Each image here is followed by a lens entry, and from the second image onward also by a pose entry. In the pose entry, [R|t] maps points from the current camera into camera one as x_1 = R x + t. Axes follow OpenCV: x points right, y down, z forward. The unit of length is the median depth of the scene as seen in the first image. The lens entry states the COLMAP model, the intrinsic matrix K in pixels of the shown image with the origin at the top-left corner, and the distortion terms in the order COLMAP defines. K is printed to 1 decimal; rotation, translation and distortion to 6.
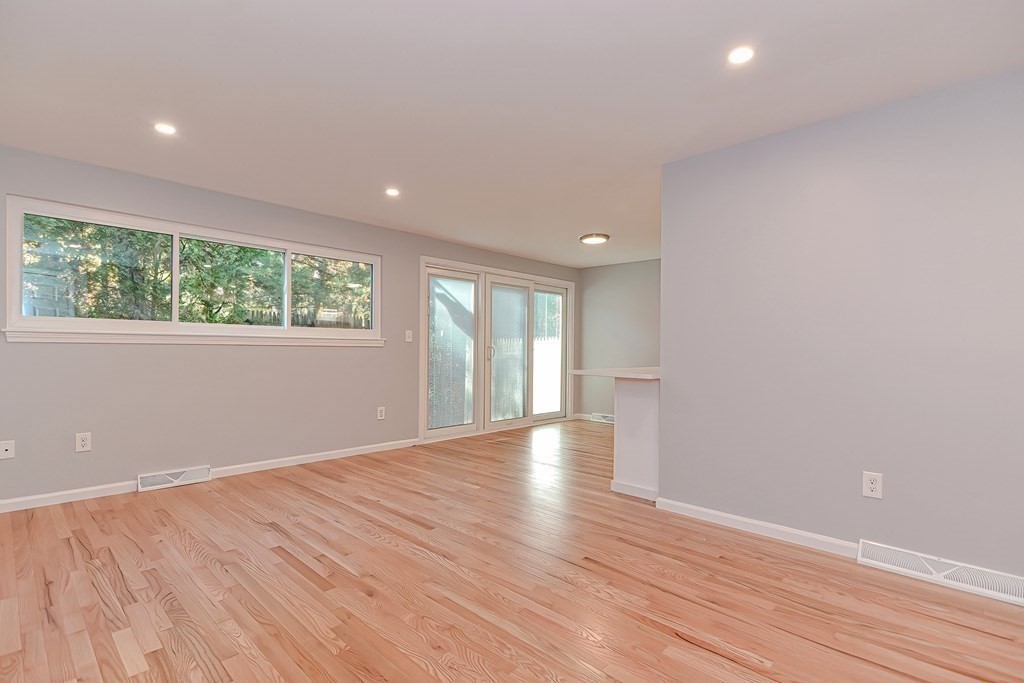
lens RADIAL K [[493.6, 0, 511.5], [0, 493.6, 342.3], [0, 0, 1]] dist [0.025064, -0.004565]
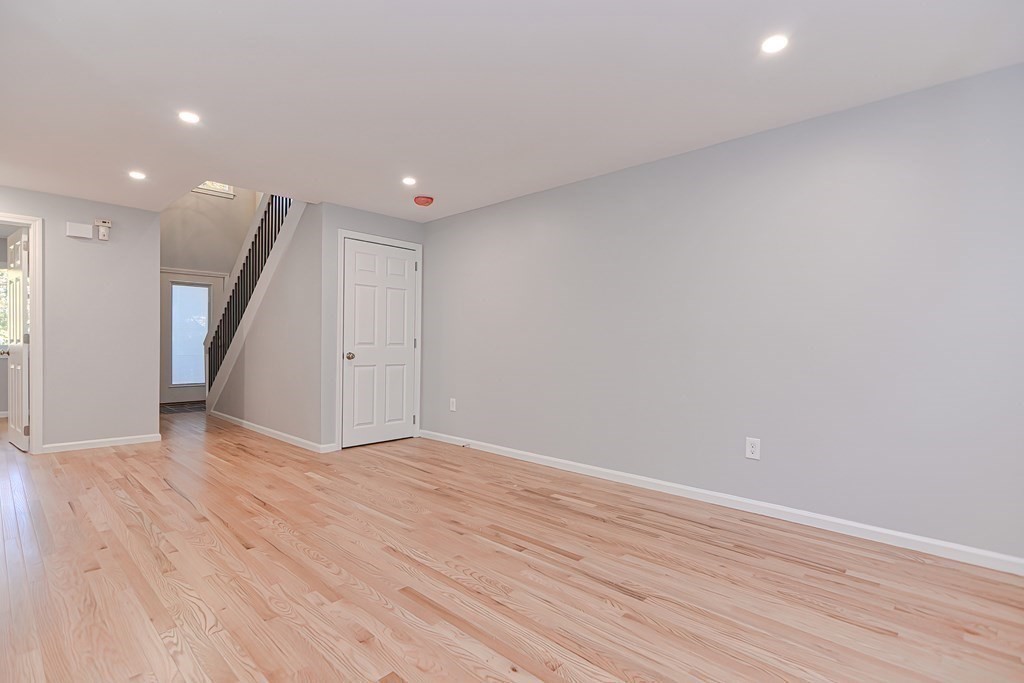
lens RADIAL K [[493.6, 0, 510.1], [0, 493.6, 346.0], [0, 0, 1]] dist [0.025064, -0.004565]
pose [[-0.999801, -0.019763, -0.002857, -0.283286], [-0.019733, 0.999755, -0.009989, 0.031962], [0.003054, -0.009931, -0.999946, 1.601886]]
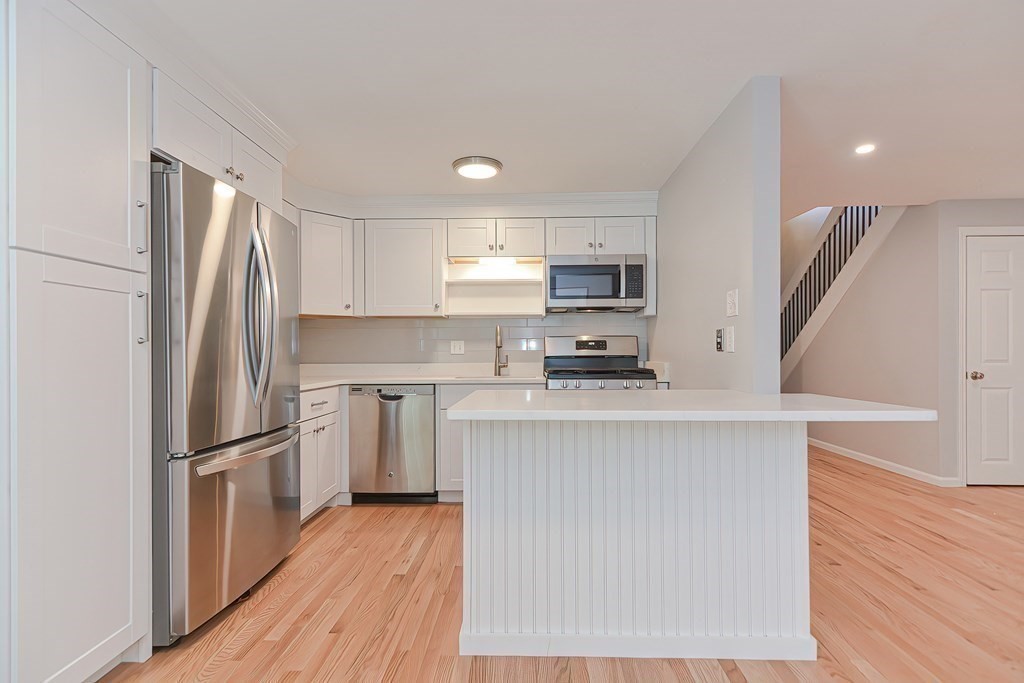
lens RADIAL K [[493.6, 0, 512.8], [0, 493.6, 346.0], [0, 0, 1]] dist [0.025064, -0.004565]
pose [[-0.672177, -0.001092, 0.740390, 0.048124], [-0.018289, 0.999718, -0.015130, 0.022113], [-0.740165, -0.023711, -0.672007, 1.828057]]
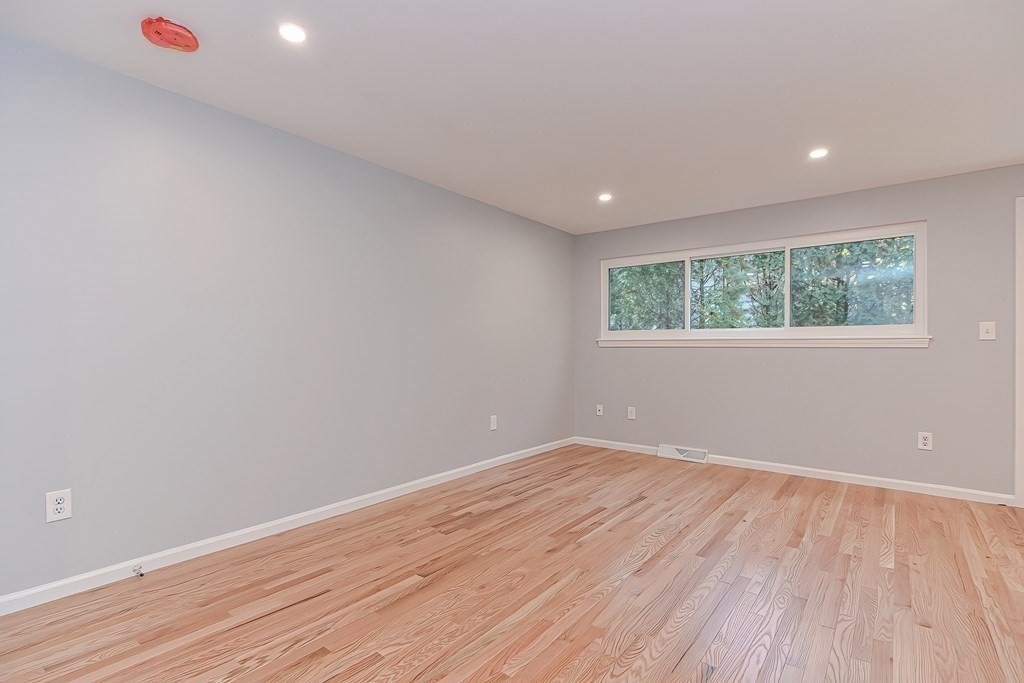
lens RADIAL K [[493.6, 0, 516.5], [0, 493.6, 347.1], [0, 0, 1]] dist [0.025064, -0.004565]
pose [[0.112739, -0.009820, -0.993576, 0.634796], [0.012711, 0.999884, -0.008440, 0.010942], [0.993543, -0.011678, 0.112851, 0.541882]]
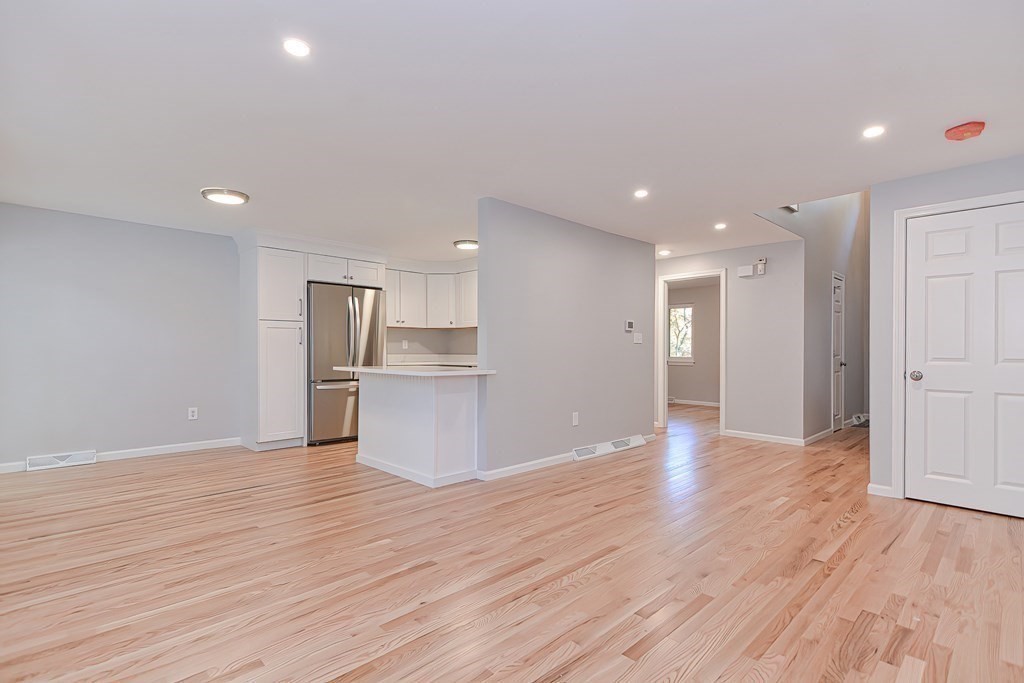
lens RADIAL K [[493.6, 0, 518.5], [0, 493.6, 351.8], [0, 0, 1]] dist [0.025064, -0.004565]
pose [[0.018084, -0.013940, 0.999739, -0.950356], [-0.019172, 0.999714, 0.014287, 0.003421], [-0.999653, -0.019425, 0.017812, 0.961996]]
